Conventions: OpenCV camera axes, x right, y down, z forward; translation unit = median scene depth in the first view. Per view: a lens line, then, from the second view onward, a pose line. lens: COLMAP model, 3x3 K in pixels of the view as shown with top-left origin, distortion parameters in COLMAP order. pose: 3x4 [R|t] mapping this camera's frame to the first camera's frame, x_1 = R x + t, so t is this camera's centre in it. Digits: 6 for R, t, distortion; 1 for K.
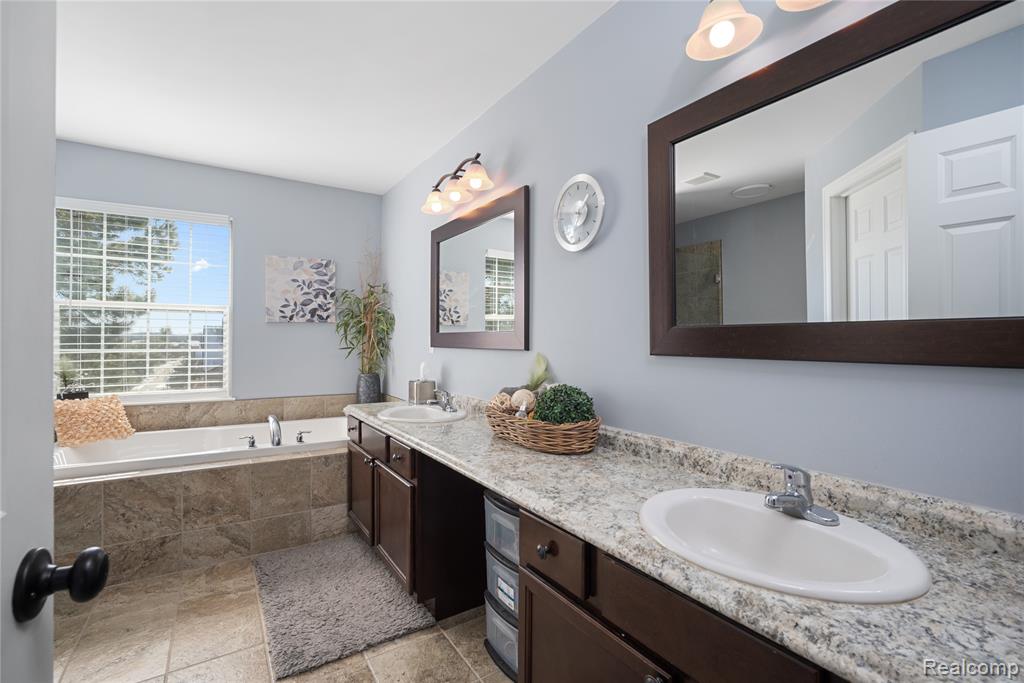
lens RADIAL K [[459.2, 0, 516.1], [0, 459.2, 335.4], [0, 0, 1]] dist [-0.039227, 0.018581]
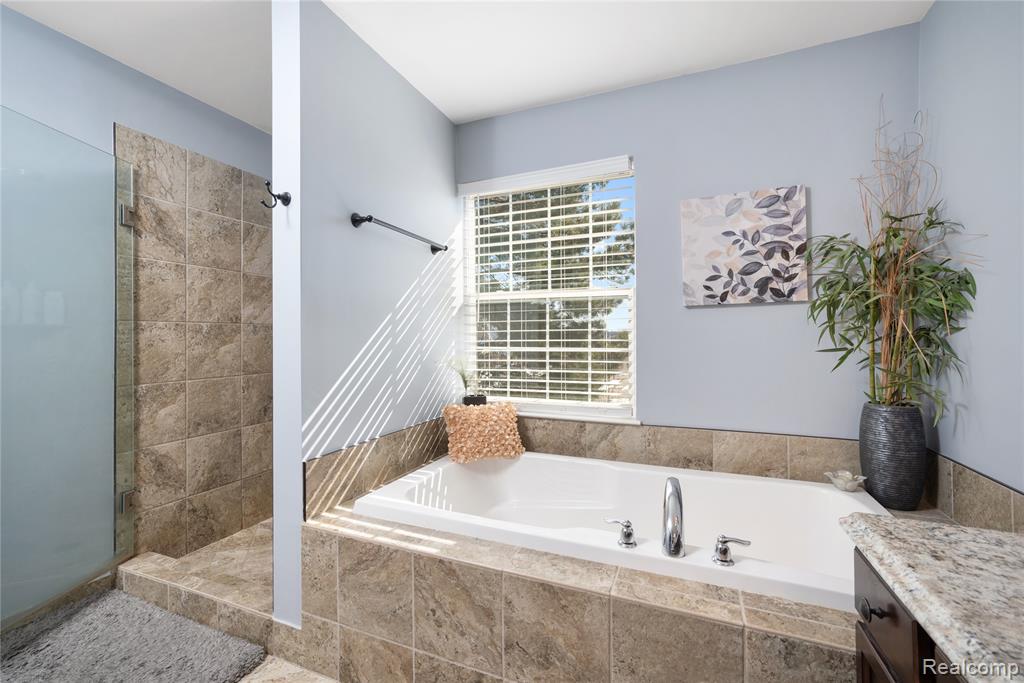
lens RADIAL K [[428.0, 0, 513.8], [0, 428.0, 336.7], [0, 0, 1]] dist [-0.016618, 0.014459]
pose [[0.560025, -0.007135, -0.828445, -0.229066], [0.017511, 0.999841, 0.003226, 0.007913], [0.828291, -0.016313, 0.560061, 0.566423]]
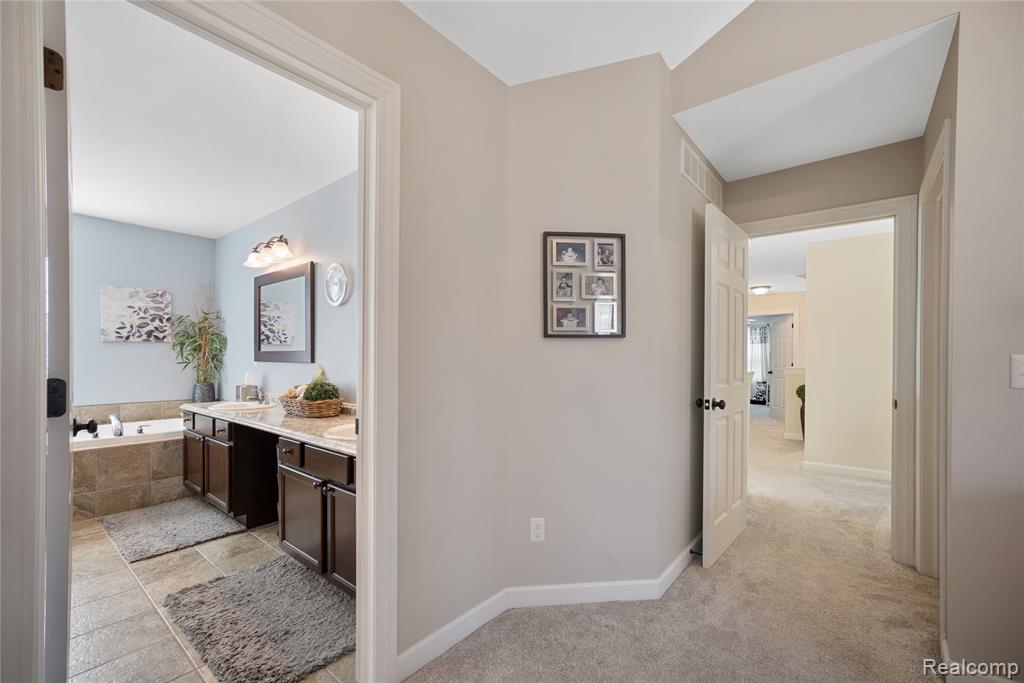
lens RADIAL K [[429.6, 0, 511.3], [0, 429.6, 357.8], [0, 0, 1]] dist [-0.015990, 0.015468]
pose [[0.956117, -0.001519, 0.292981, 0.183816], [-0.003122, 0.999877, 0.015372, -0.007727], [-0.292968, -0.015612, 0.955995, -0.482555]]
